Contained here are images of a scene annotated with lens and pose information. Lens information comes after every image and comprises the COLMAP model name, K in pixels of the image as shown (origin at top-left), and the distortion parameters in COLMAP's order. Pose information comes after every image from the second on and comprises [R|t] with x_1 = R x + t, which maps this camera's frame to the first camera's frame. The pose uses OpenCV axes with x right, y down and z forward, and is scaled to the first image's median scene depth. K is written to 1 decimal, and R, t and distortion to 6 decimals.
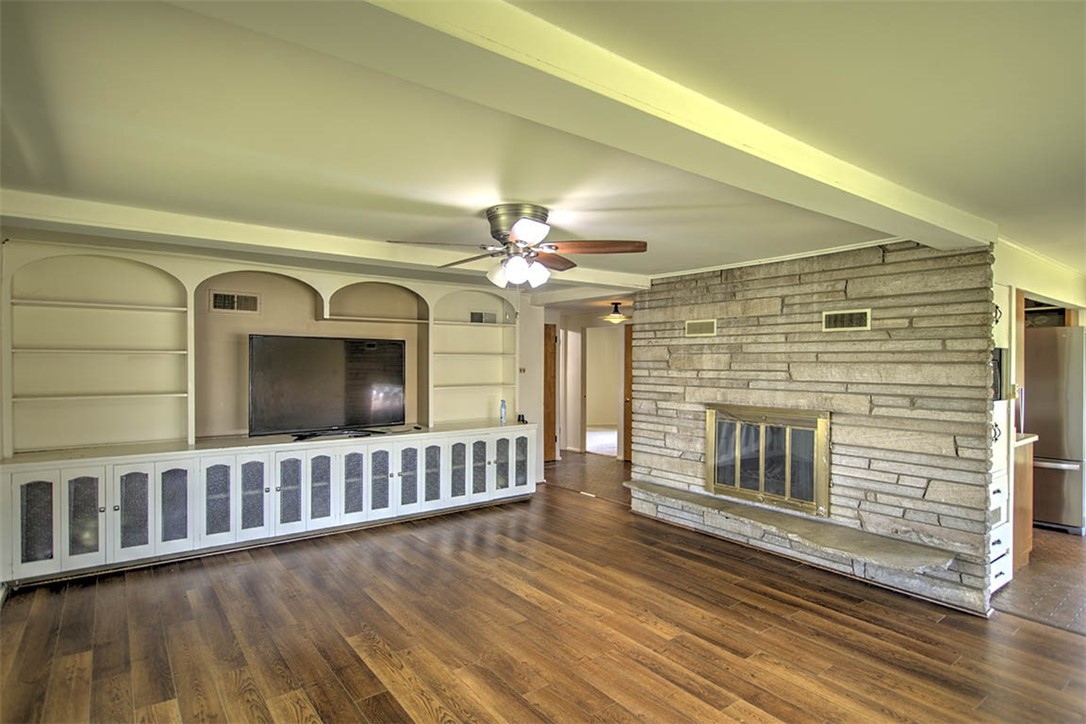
lens RADIAL K [[565.6, 0, 544.1], [0, 565.6, 360.5], [0, 0, 1]] dist [-0.006133, 0.000633]
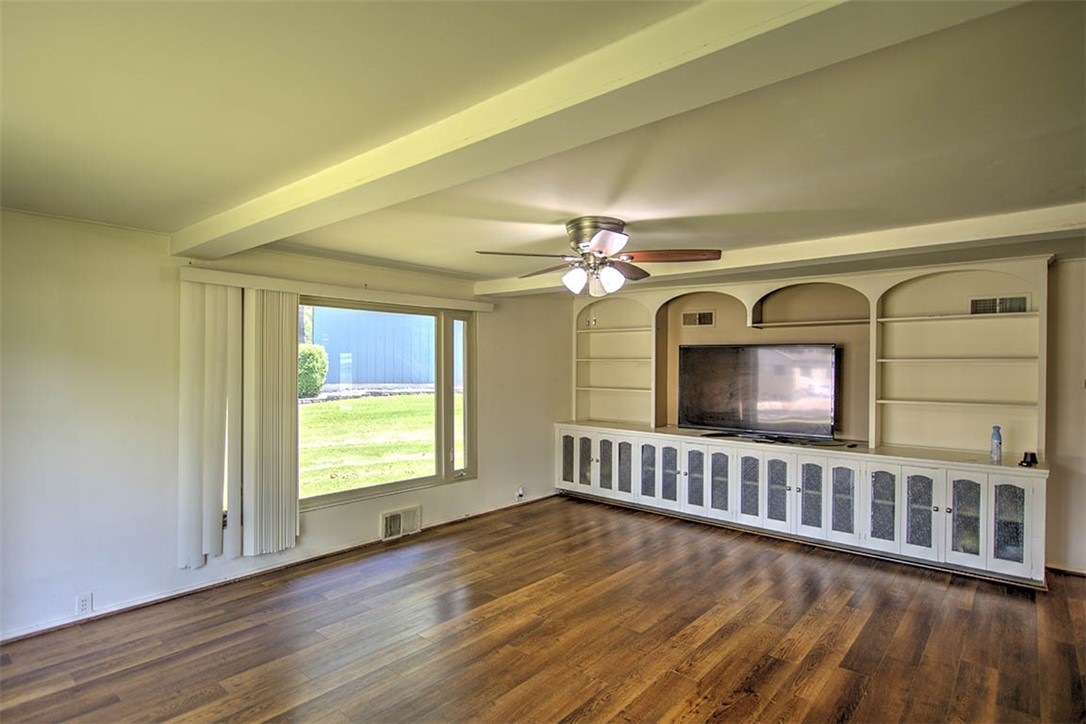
lens RADIAL K [[565.6, 0, 544.4], [0, 565.6, 366.6], [0, 0, 1]] dist [-0.006133, 0.000633]
pose [[0.207453, 0.002568, -0.978242, 0.631642], [-0.004920, 0.999987, 0.001582, 0.000435], [0.978233, 0.004485, 0.207463, 0.453136]]
